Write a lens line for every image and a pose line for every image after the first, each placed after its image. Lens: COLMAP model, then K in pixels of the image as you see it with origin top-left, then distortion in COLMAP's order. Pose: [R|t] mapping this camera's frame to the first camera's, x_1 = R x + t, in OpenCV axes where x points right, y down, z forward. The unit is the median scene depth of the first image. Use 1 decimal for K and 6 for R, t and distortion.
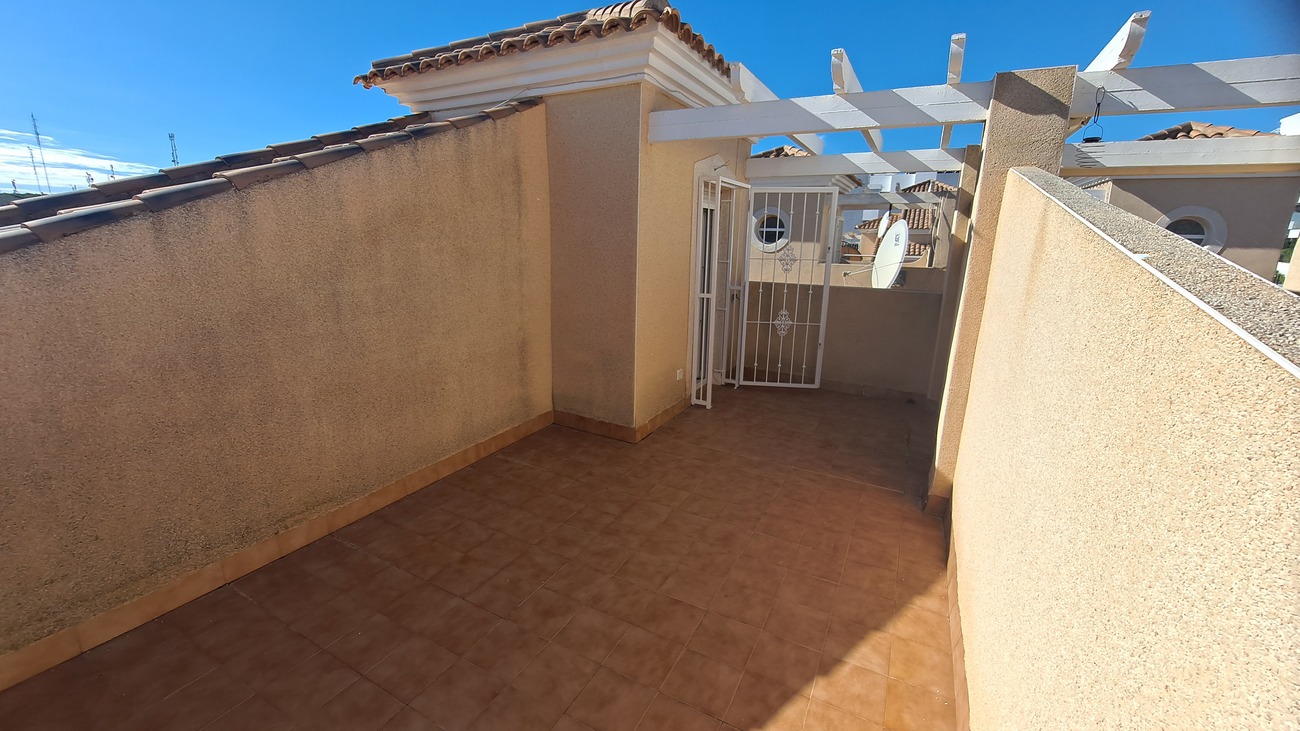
lens RADIAL K [[514.8, 0, 639.8], [0, 514.8, 356.4], [0, 0, 1]] dist [-0.018468, -0.003331]
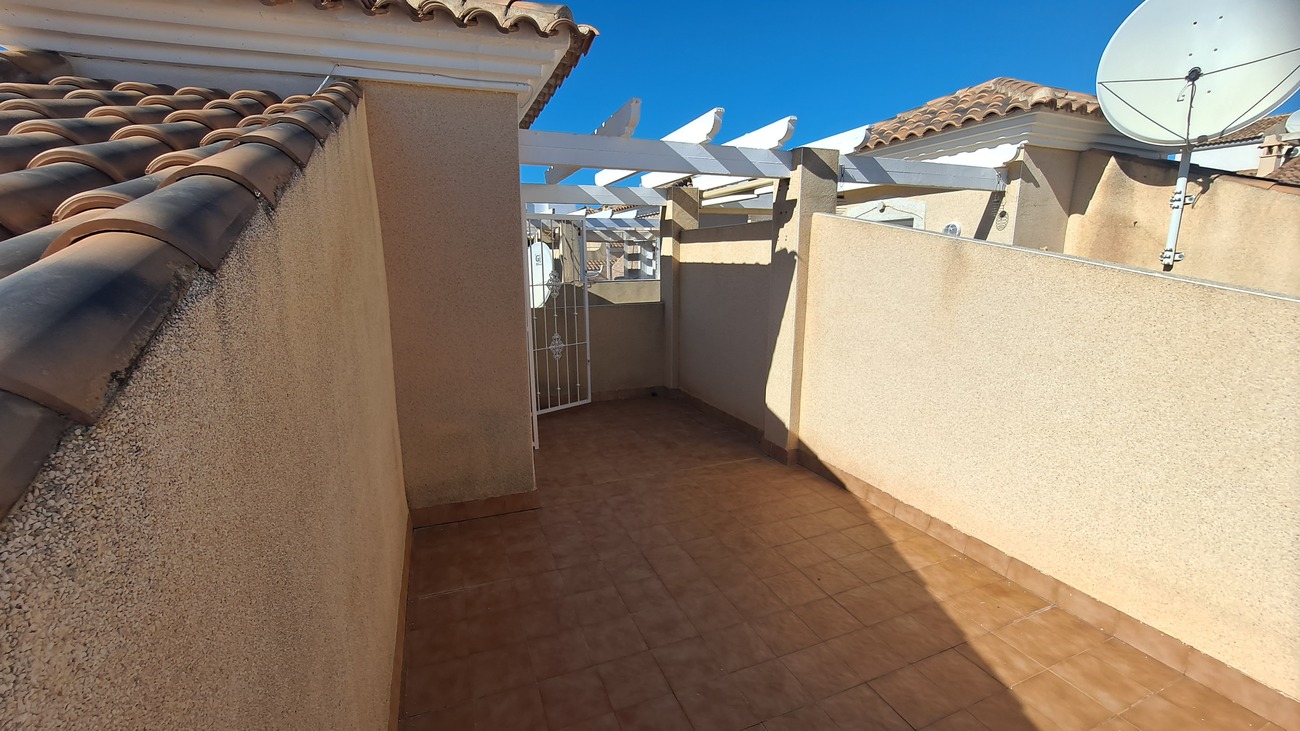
lens RADIAL K [[514.8, 0, 639.8], [0, 514.8, 356.4], [0, 0, 1]] dist [-0.018468, -0.003331]
pose [[0.649681, -0.168912, 0.741204, -0.566549], [0.194884, 0.979427, 0.052380, -0.104463], [-0.734803, 0.110419, 0.669233, 0.315003]]
